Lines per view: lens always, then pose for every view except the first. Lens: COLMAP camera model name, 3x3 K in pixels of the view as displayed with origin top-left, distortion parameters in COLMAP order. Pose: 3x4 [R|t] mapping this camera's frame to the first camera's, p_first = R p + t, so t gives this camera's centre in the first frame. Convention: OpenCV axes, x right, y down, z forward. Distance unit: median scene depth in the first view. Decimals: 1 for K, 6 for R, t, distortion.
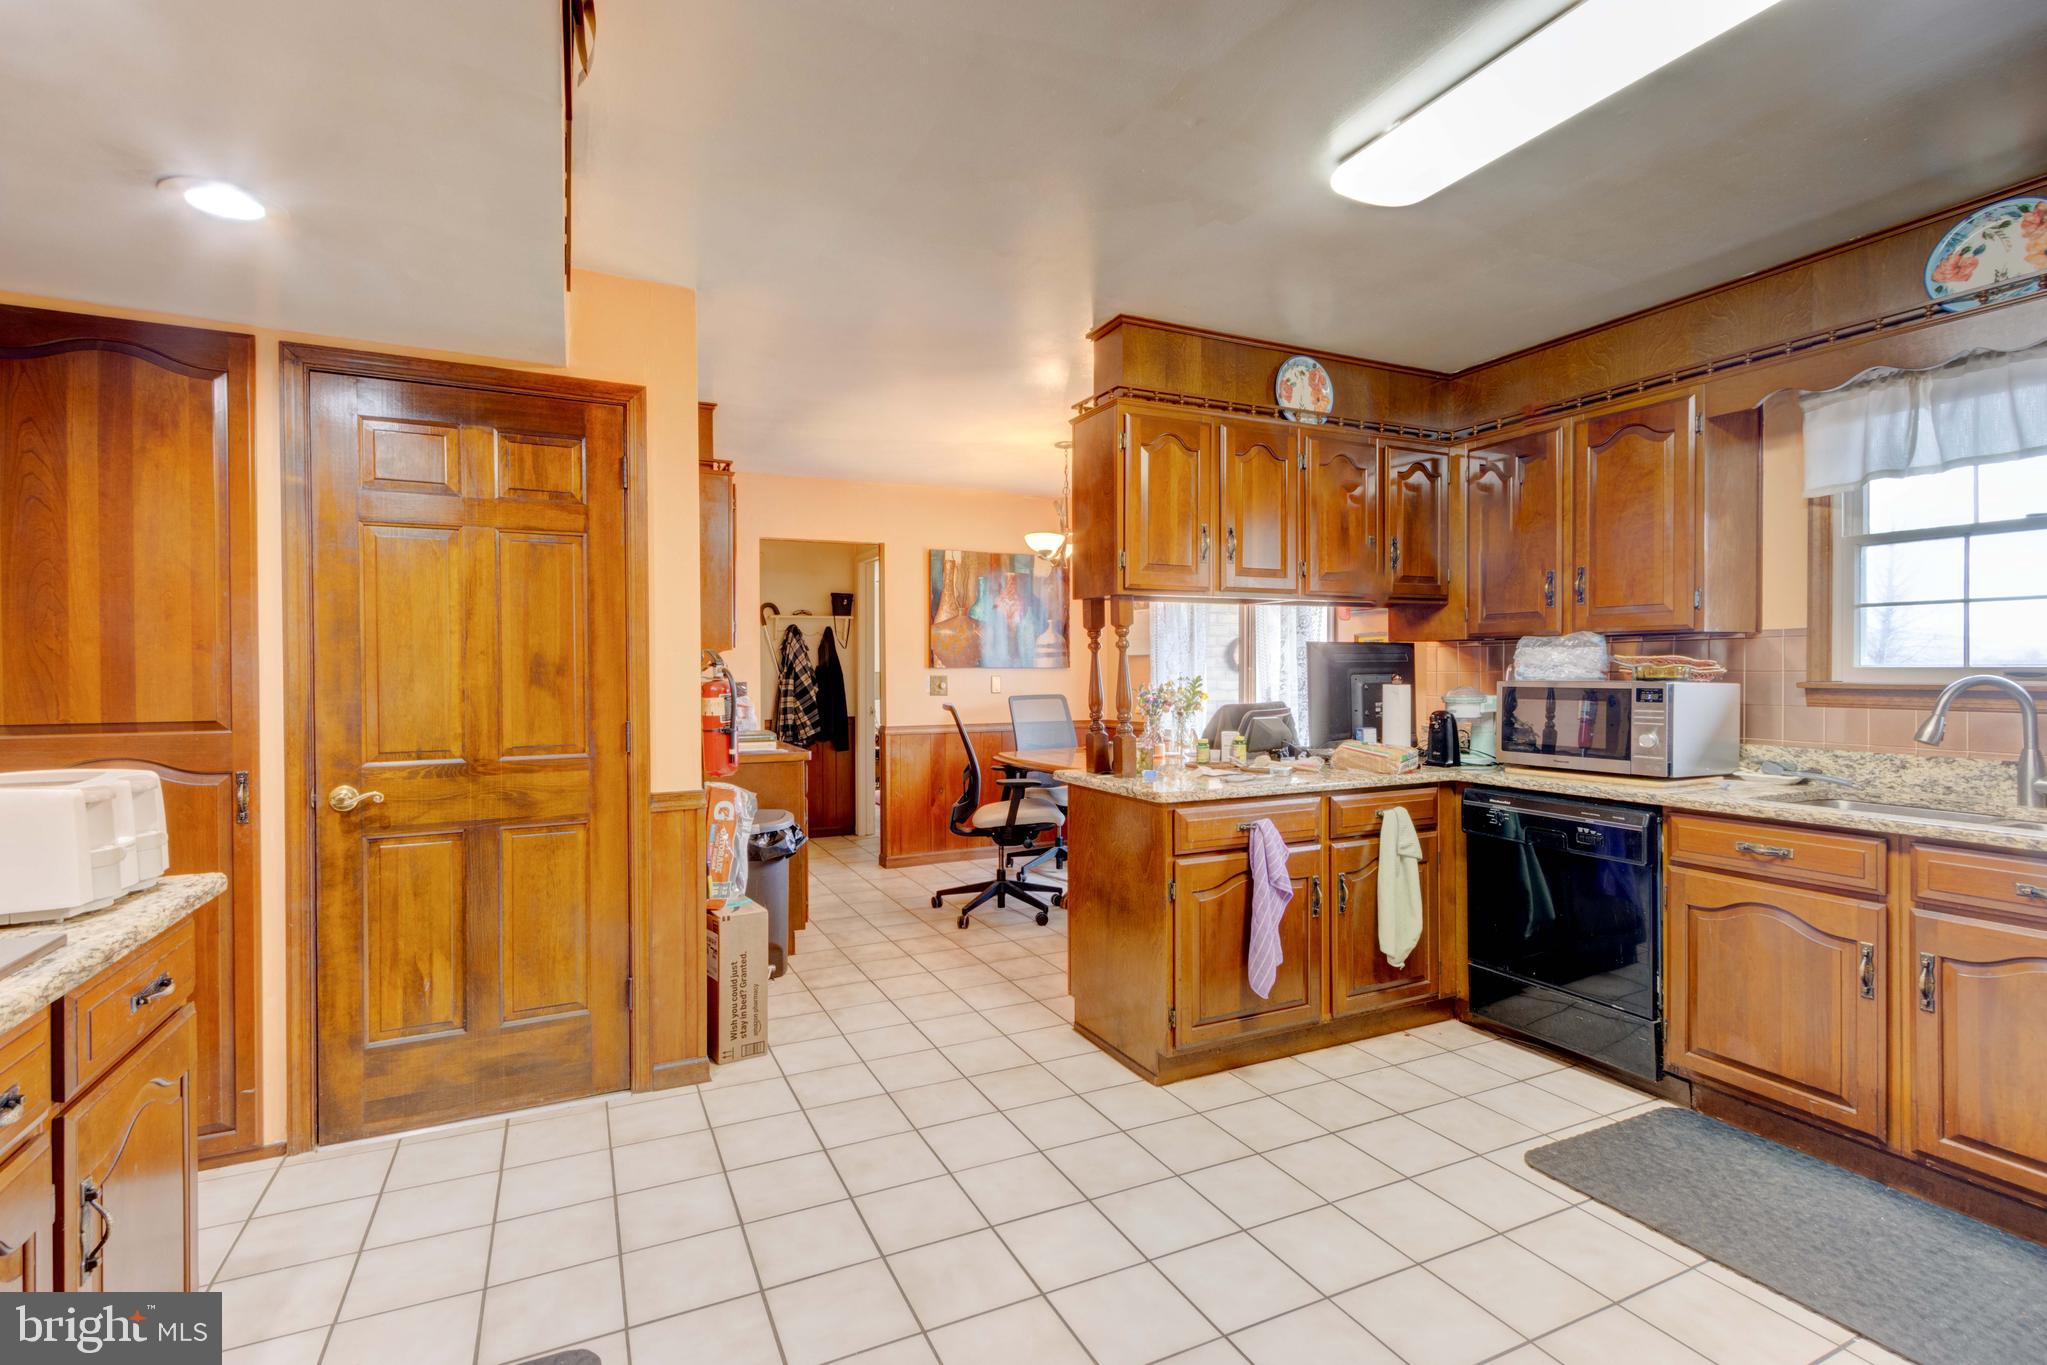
lens RADIAL K [[942.4, 0, 1019.5], [0, 942.4, 676.5], [0, 0, 1]] dist [0.010371, -0.002808]
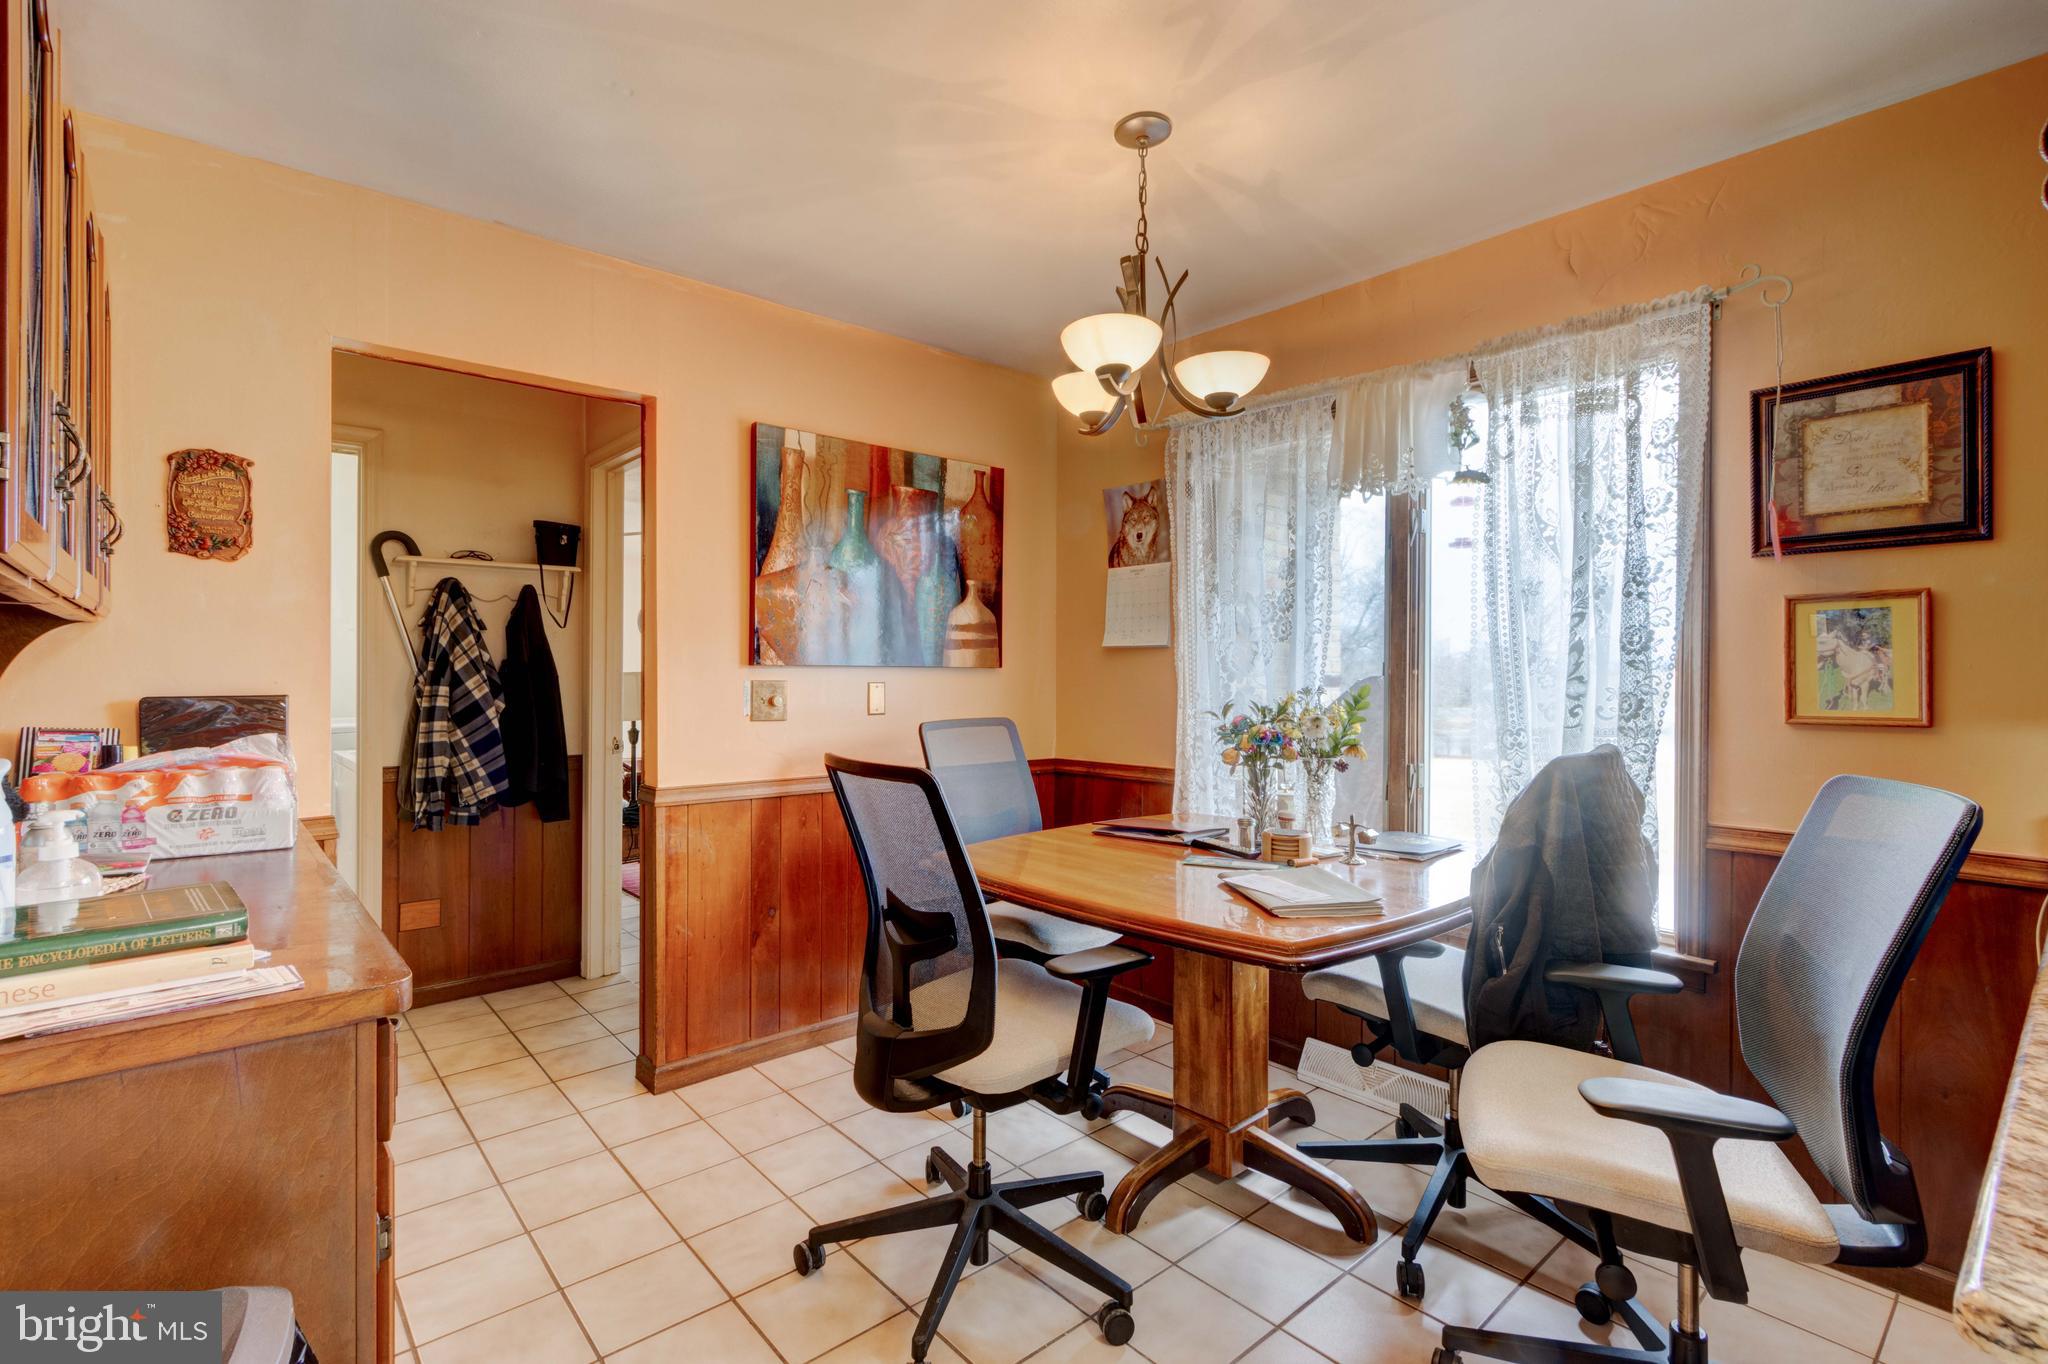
lens RADIAL K [[942.9, 0, 1041.7], [0, 942.9, 675.5], [0, 0, 1]] dist [0.010371, -0.002808]
pose [[0.960922, 0.005333, 0.276767, -0.076237], [-0.005089, 0.999986, -0.001598, -0.003356], [-0.276772, 0.000127, 0.960936, 0.431138]]
